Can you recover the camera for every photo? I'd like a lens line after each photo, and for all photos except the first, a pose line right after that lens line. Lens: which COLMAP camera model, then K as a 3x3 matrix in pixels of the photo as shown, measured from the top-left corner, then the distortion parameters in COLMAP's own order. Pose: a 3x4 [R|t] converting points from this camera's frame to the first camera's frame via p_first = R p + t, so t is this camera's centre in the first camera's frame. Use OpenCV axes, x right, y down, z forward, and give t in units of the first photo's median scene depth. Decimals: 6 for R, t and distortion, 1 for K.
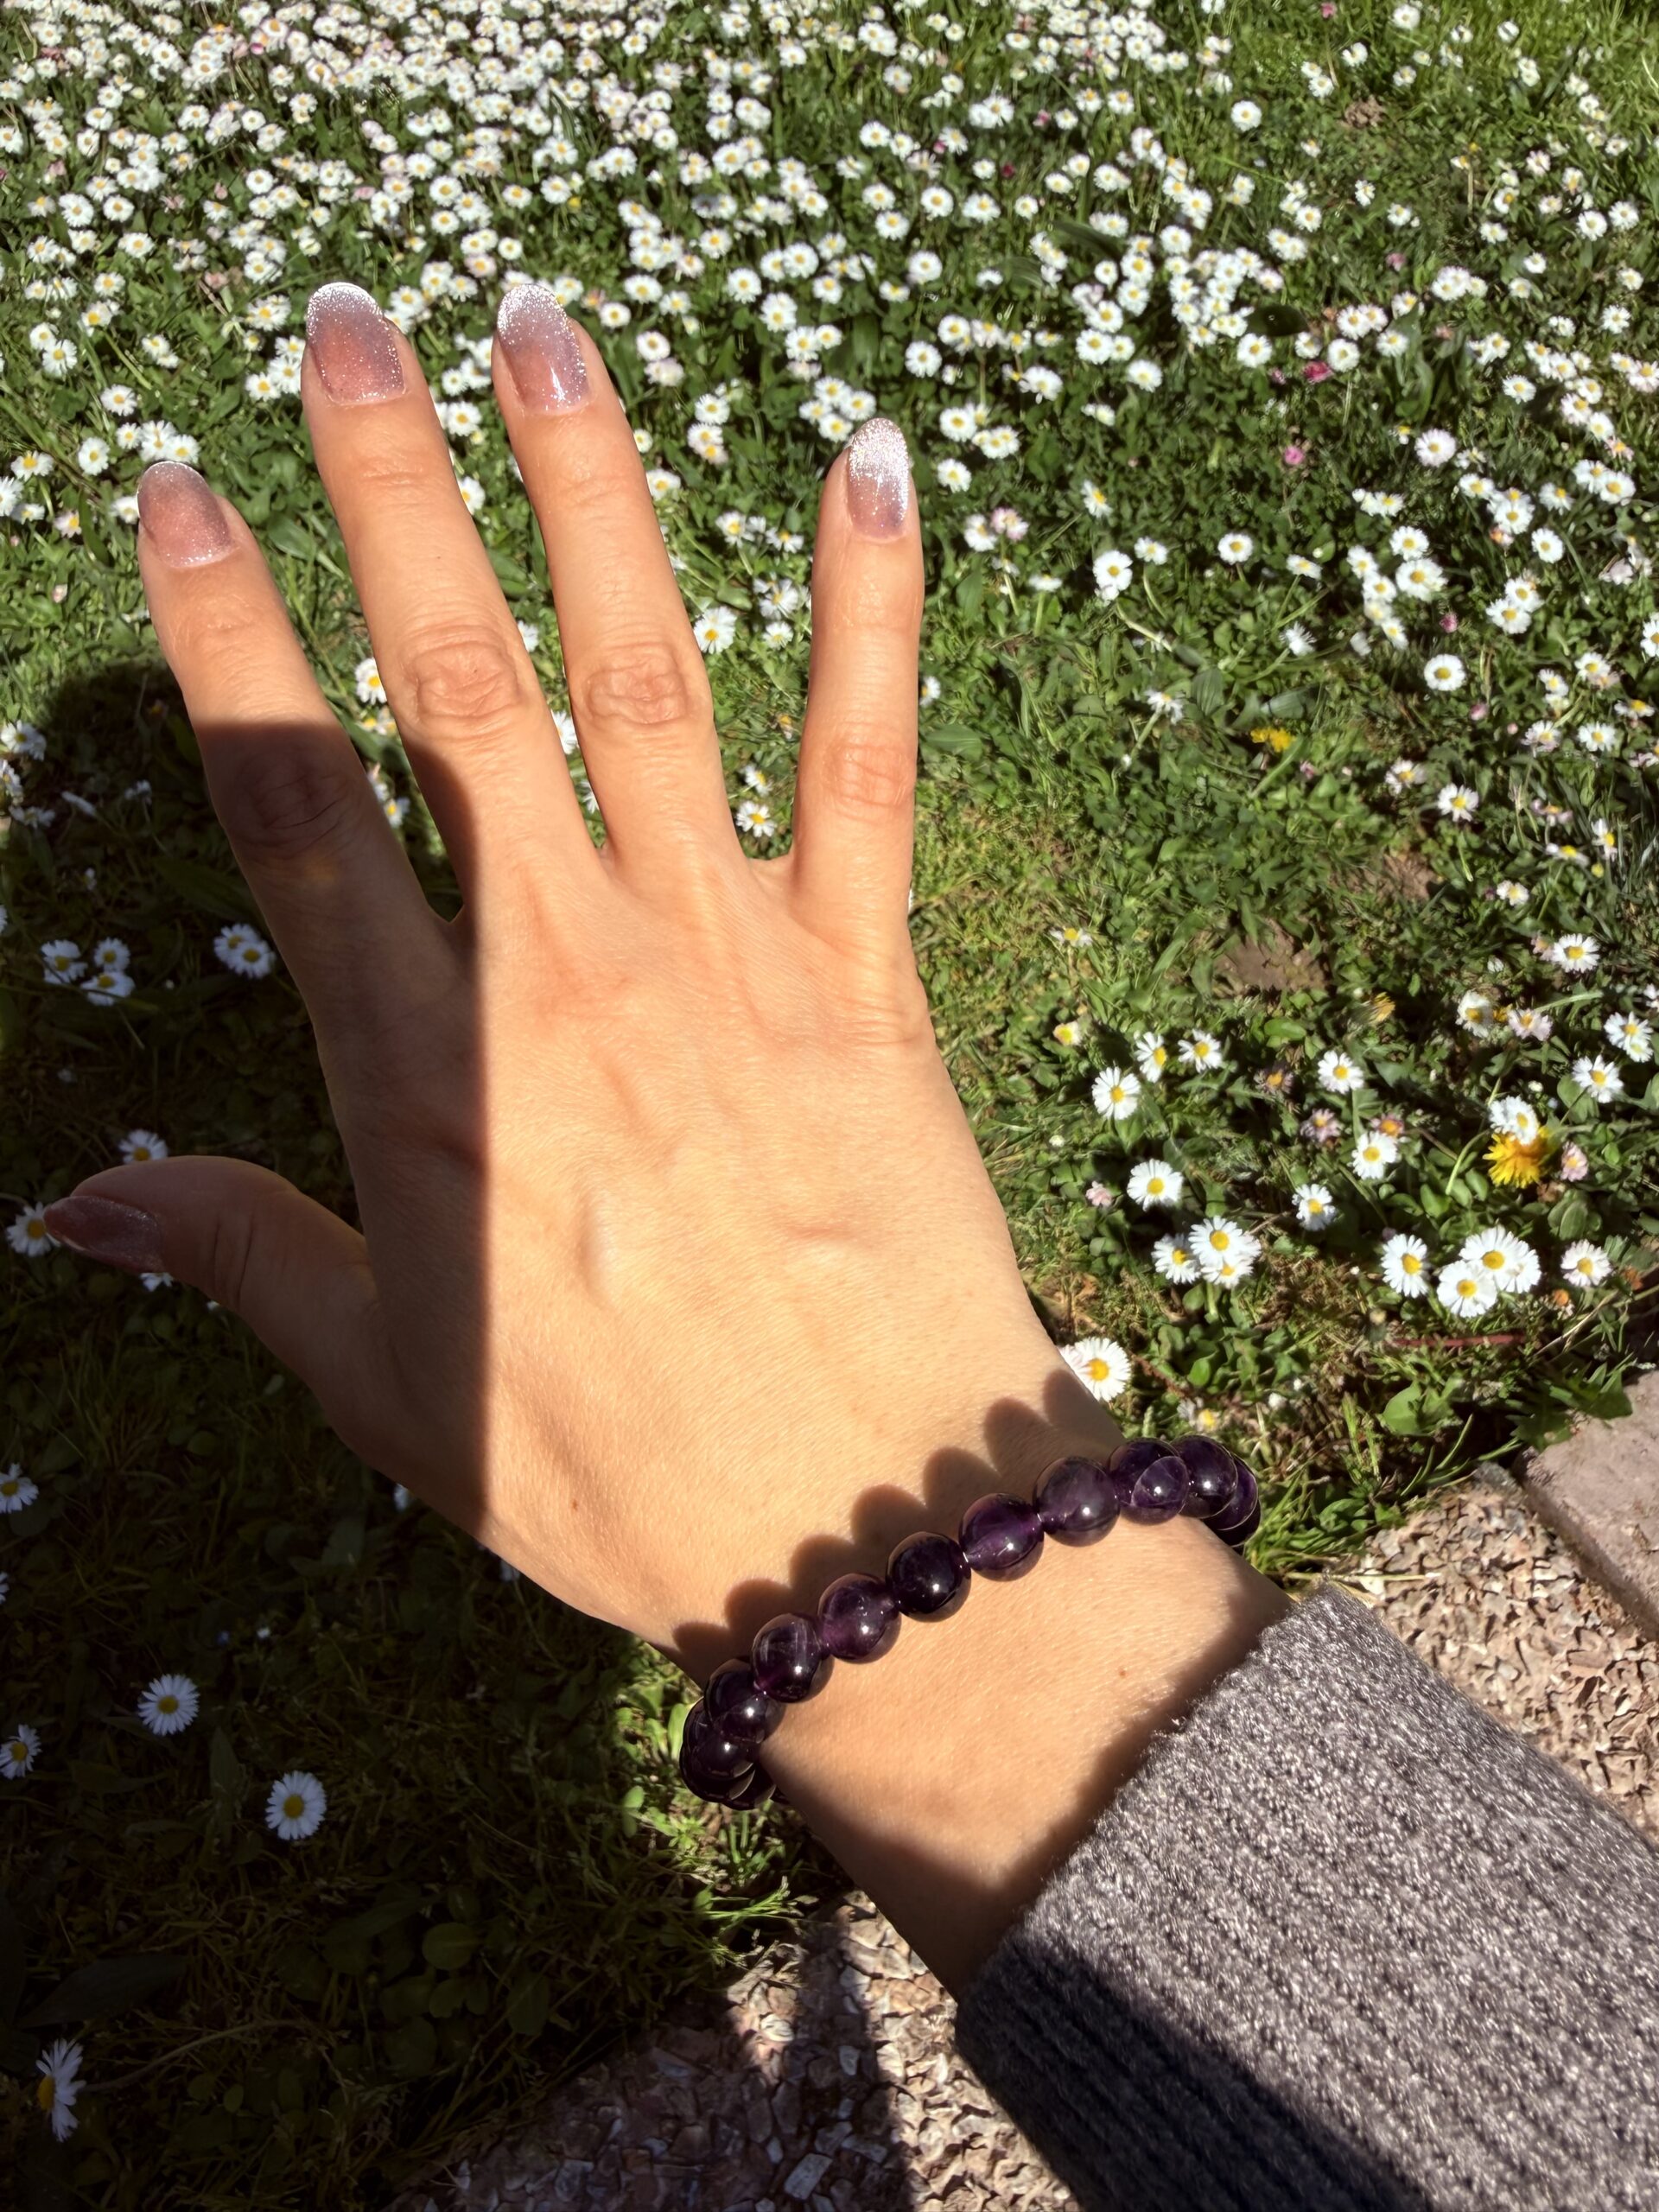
lens RADIAL K [[1630.8, 0, 813.8], [0, 1630.8, 1026.3], [0, 0, 1]] dist [-0.018143, 0.004060]
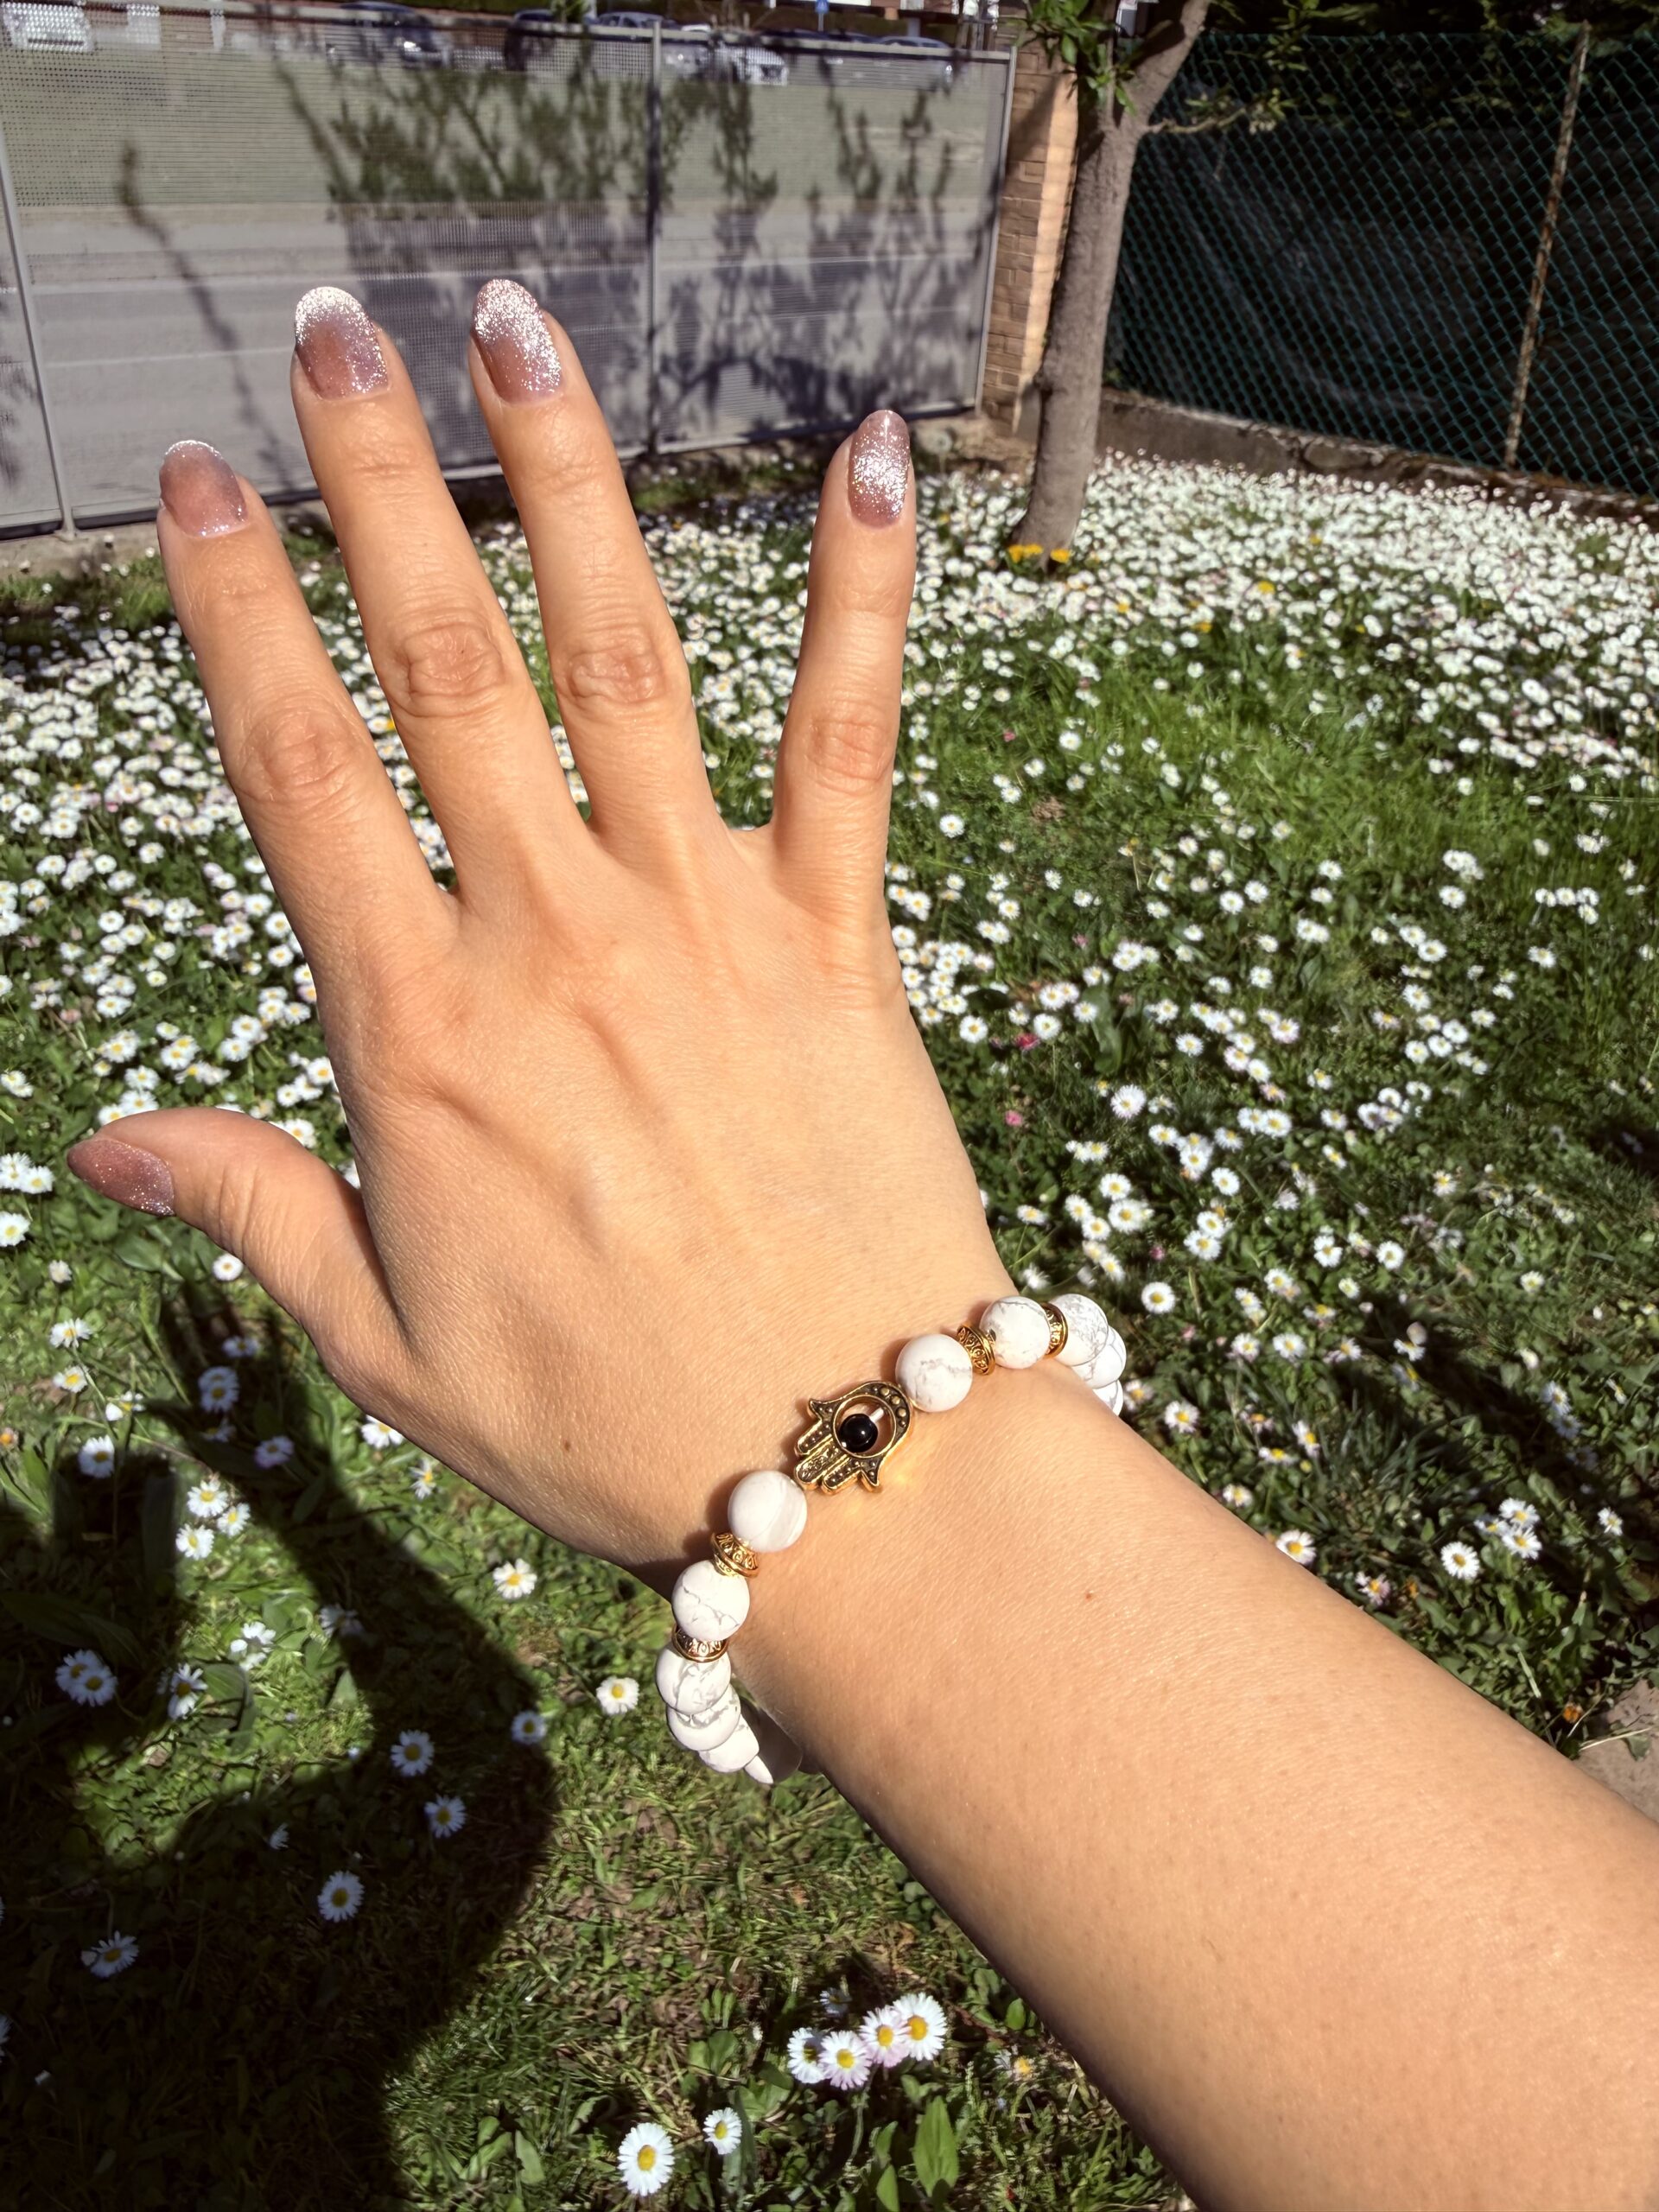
lens RADIAL K [[1627.3, 0, 837.1], [0, 1627.3, 999.9], [0, 0, 1]] dist [-0.000669, 0.005522]
pose [[0.989438, -0.056563, 0.133463, 0.010017], [0.099233, 0.935460, -0.339216, -0.034432], [-0.105663, 0.348877, 0.931193, -0.124073]]
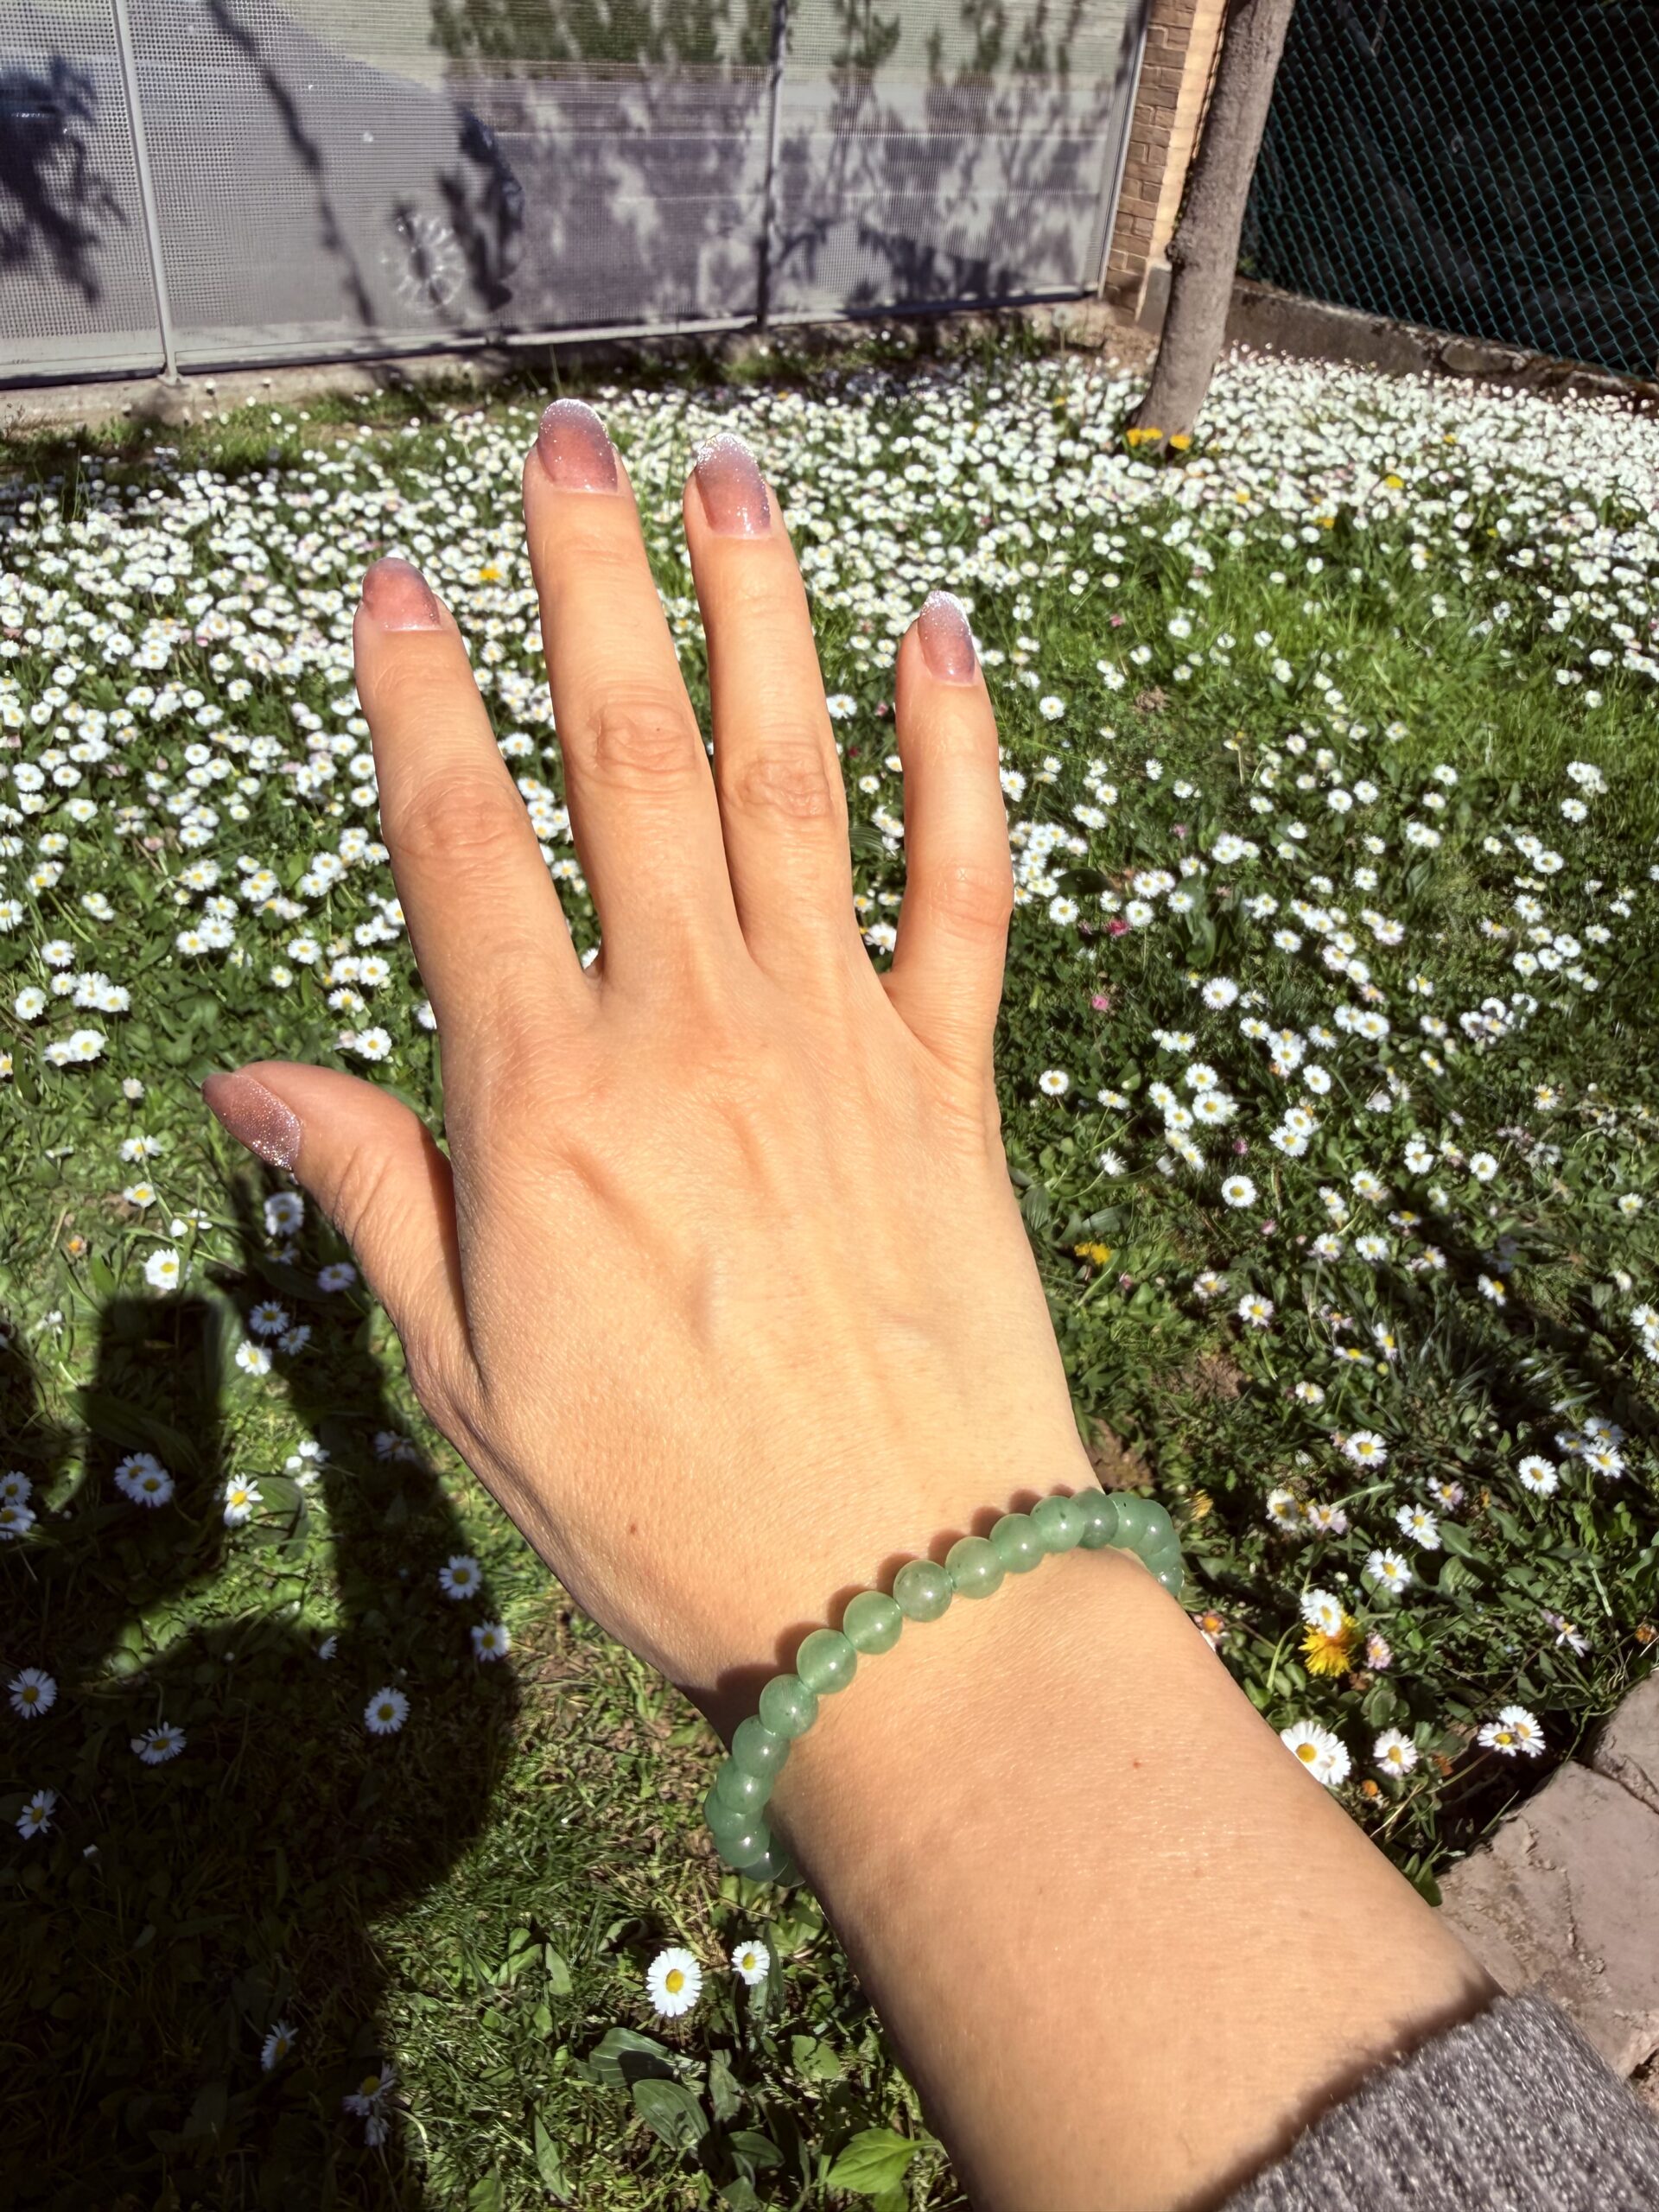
lens RADIAL K [[1627.9, 0, 829.7], [0, 1627.9, 1018.4], [0, 0, 1]] dist [-0.008963, 0.012847]
pose [[0.996535, -0.002755, 0.083131, 0.005159], [0.025687, 0.960789, -0.276089, -0.020934], [-0.079111, 0.277268, 0.957530, -0.088608]]
